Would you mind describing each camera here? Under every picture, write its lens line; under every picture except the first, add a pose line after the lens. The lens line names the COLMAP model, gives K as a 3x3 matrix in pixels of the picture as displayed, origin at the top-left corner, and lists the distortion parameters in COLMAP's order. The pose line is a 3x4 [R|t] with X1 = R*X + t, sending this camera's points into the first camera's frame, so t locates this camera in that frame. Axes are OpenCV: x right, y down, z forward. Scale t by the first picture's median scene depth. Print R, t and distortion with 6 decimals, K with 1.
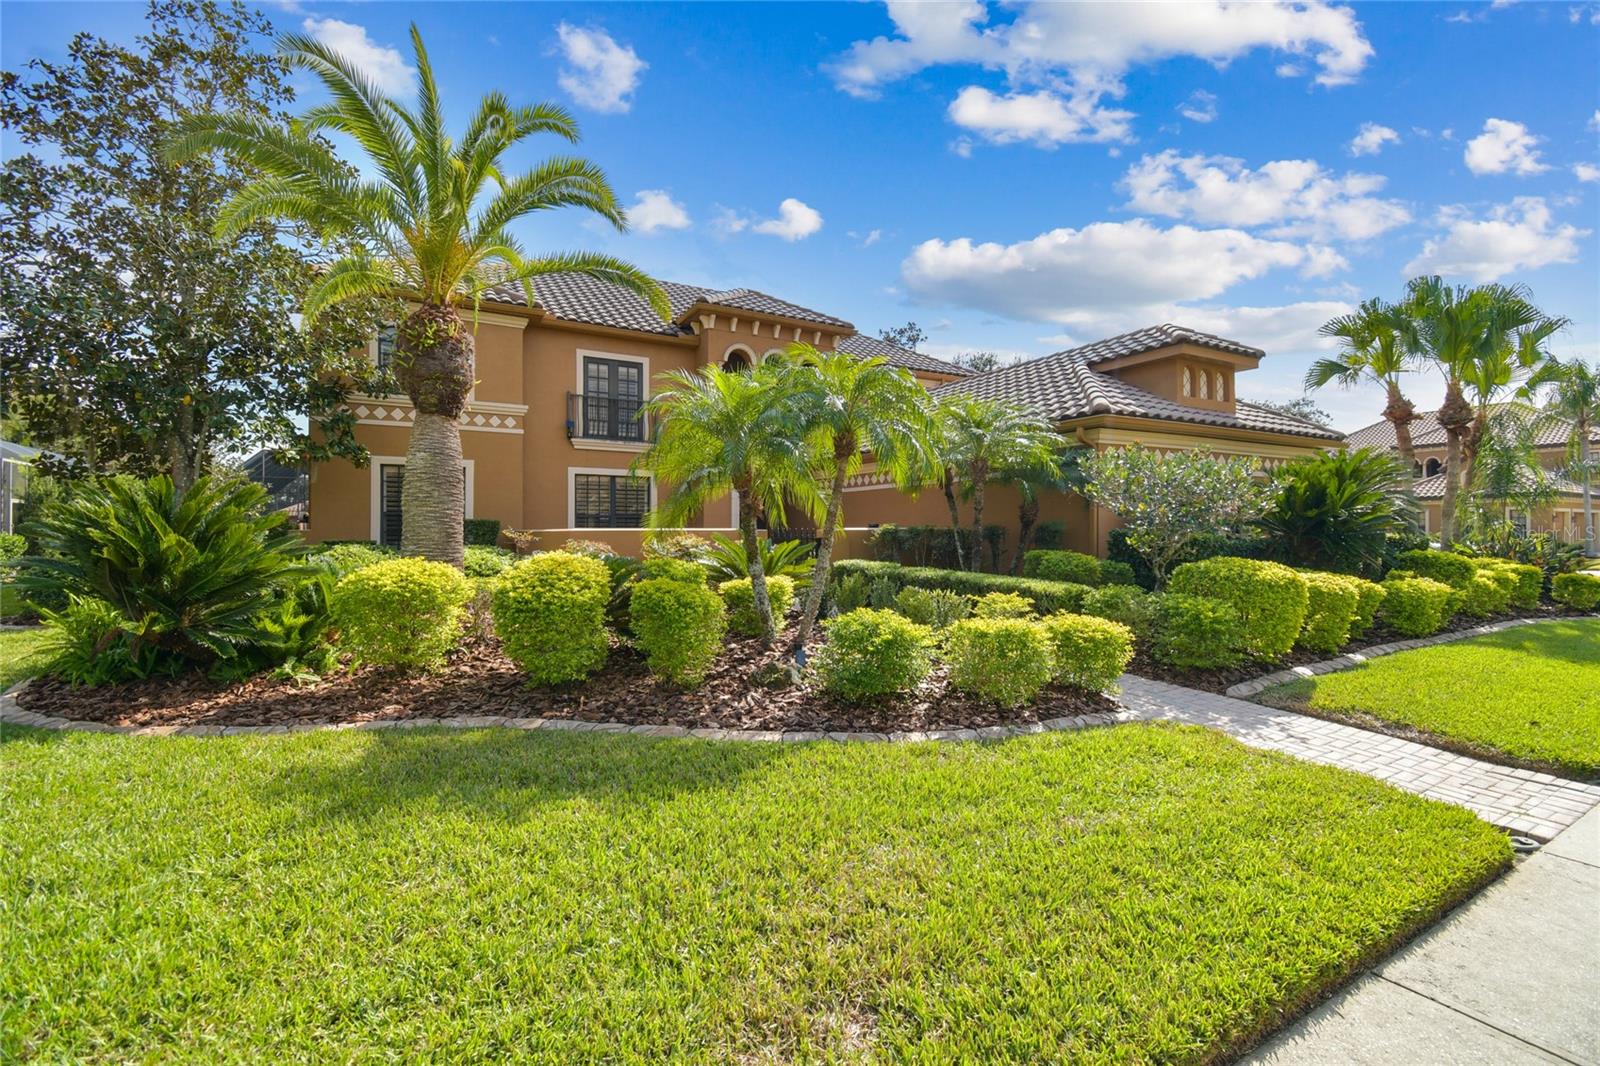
lens RADIAL K [[728.3, 0, 797.4], [0, 728.3, 523.3], [0, 0, 1]] dist [-0.002769, -0.001147]
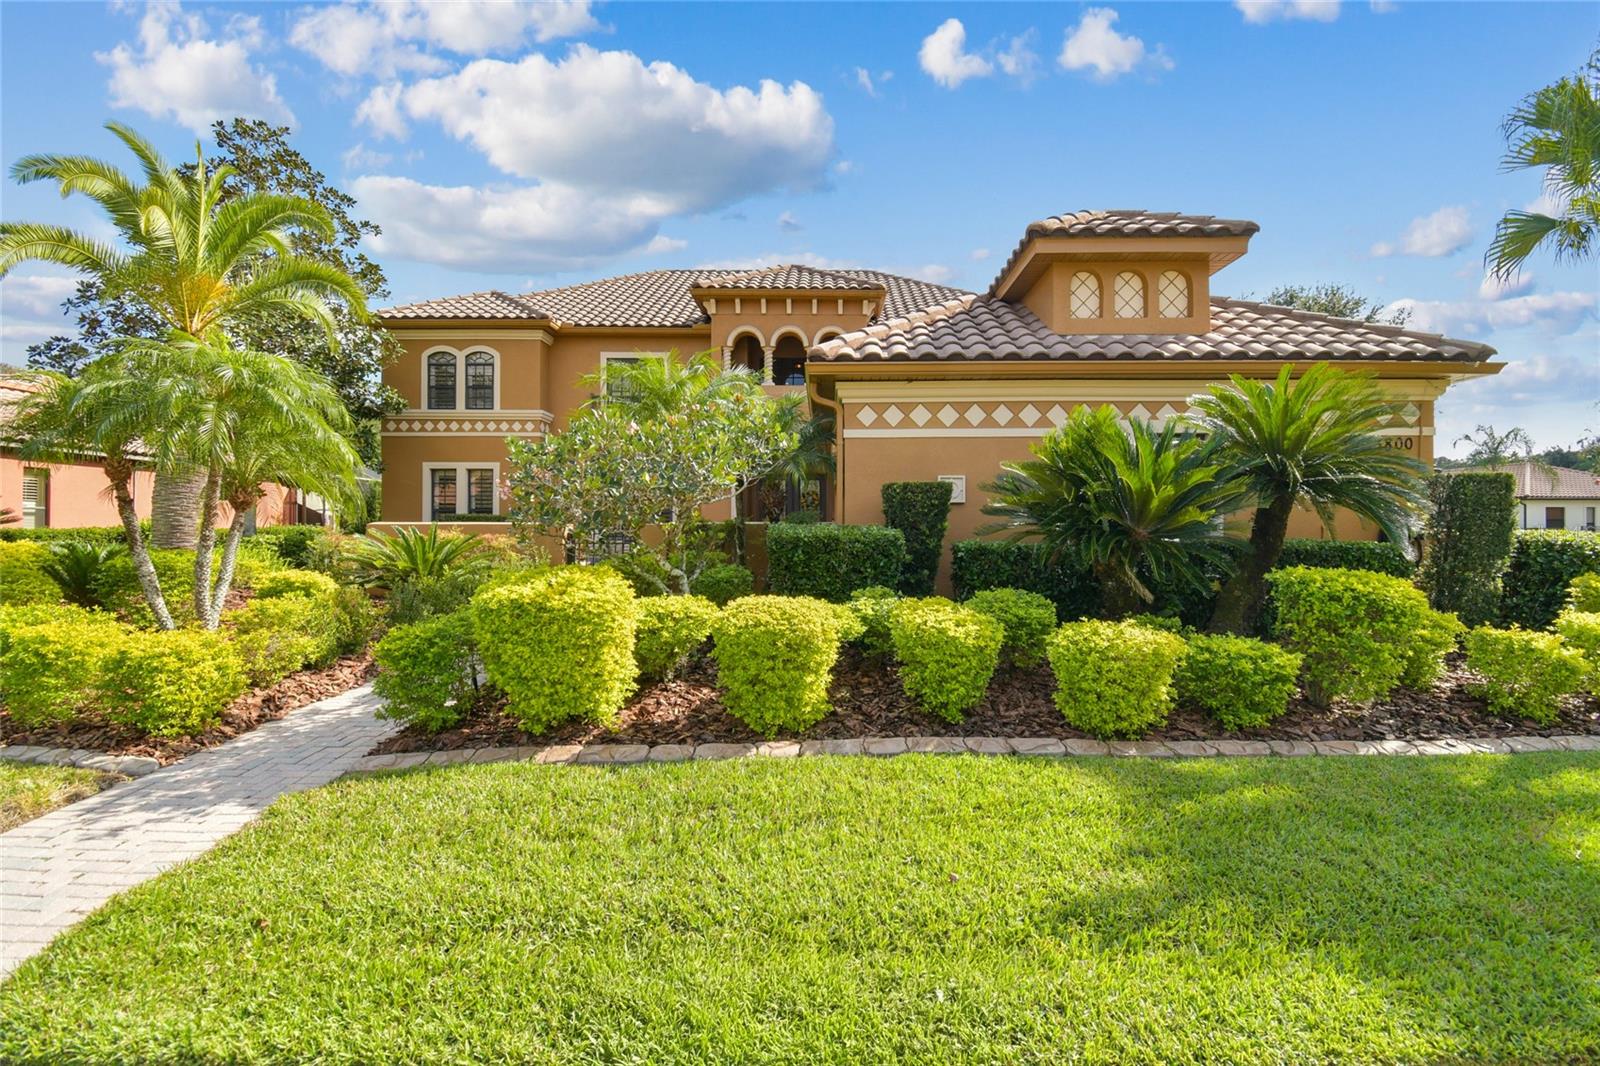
lens RADIAL K [[728.3, 0, 797.4], [0, 728.3, 523.3], [0, 0, 1]] dist [-0.002769, -0.001147]
pose [[0.874365, -0.003765, -0.485254, 0.508514], [0.006285, 0.999974, 0.003567, 0.006329], [0.485228, -0.006168, 0.874366, 0.243508]]
